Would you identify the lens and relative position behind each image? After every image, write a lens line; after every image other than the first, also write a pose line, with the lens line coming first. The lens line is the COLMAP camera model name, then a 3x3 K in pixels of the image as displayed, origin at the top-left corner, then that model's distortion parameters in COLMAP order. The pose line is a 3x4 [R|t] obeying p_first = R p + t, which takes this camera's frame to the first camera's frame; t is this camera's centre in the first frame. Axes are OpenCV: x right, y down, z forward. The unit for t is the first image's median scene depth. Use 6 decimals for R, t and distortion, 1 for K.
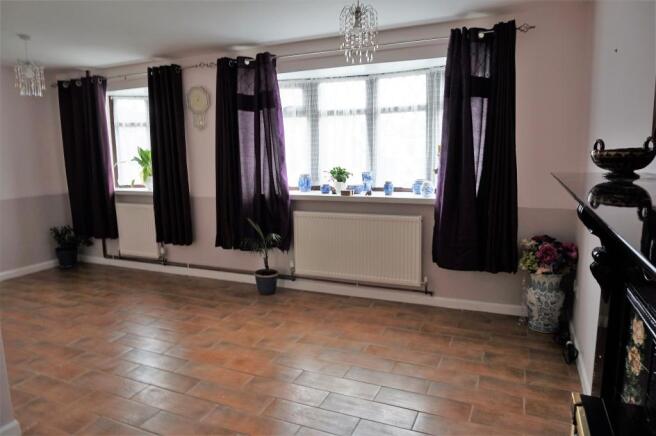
lens RADIAL K [[438.8, 0, 328.0], [0, 438.8, 218.0], [0, 0, 1]] dist [-0.000164, 0.002661]
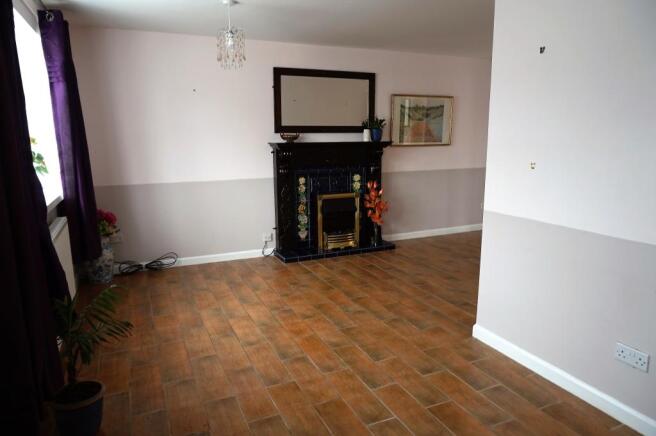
lens RADIAL K [[438.8, 0, 328.0], [0, 438.8, 218.0], [0, 0, 1]] dist [-0.000164, 0.002661]
pose [[-0.738500, -0.103840, 0.666210, -0.872208], [0.122862, 0.950803, 0.284392, -0.211009], [-0.662965, 0.291876, -0.689410, 1.503564]]
